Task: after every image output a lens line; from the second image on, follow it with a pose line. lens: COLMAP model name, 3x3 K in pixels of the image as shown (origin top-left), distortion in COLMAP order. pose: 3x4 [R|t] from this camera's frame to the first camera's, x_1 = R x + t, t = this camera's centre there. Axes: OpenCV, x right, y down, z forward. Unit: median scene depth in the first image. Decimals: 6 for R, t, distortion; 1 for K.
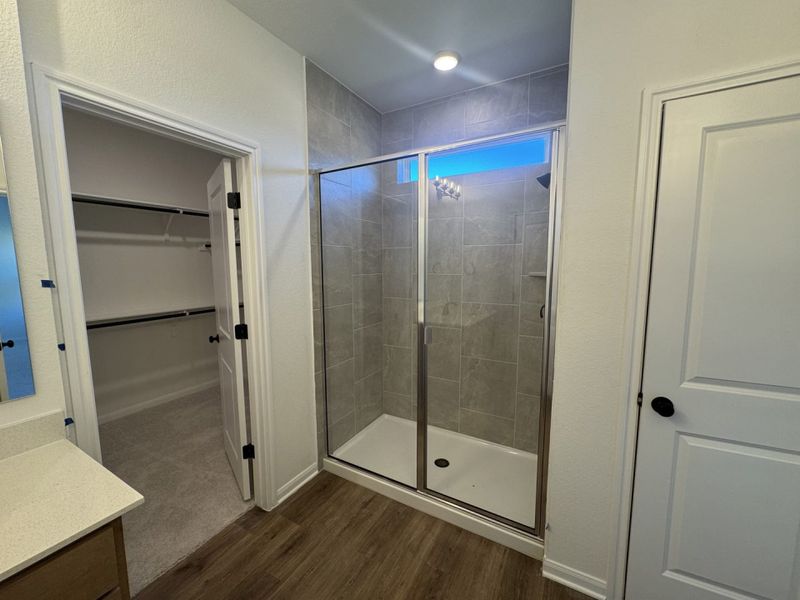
lens RADIAL K [[321.1, 0, 397.9], [0, 321.1, 302.9], [0, 0, 1]] dist [-0.005363, 0.000918]
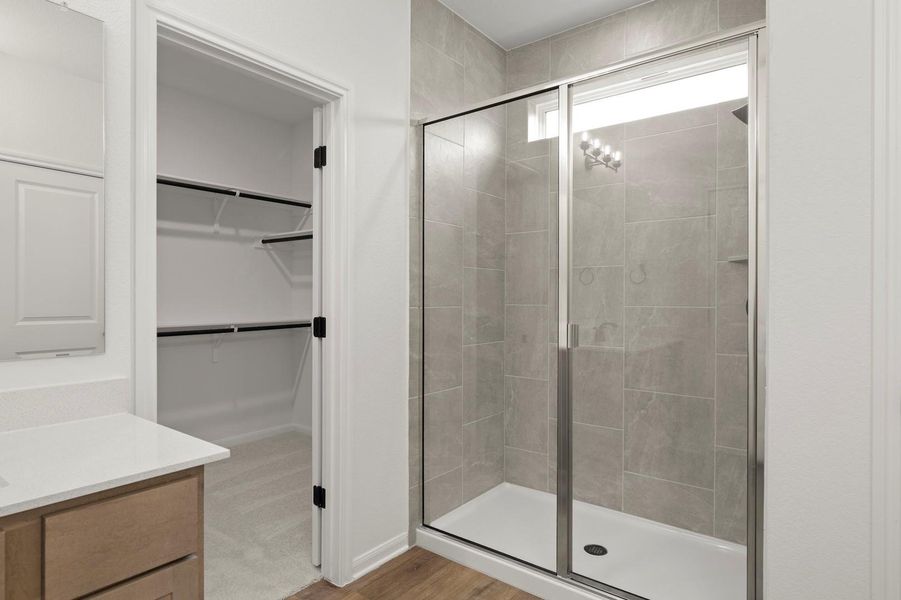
lens RADIAL K [[494.7, 0, 452.4], [0, 494.7, 295.8], [0, 0, 1]] dist [-0.005118, -0.000152]
pose [[0.989655, 0.006348, -0.143329, -0.009334], [-0.021751, 0.994111, -0.106158, 0.102849], [0.141811, 0.108177, 0.983965, -0.074947]]
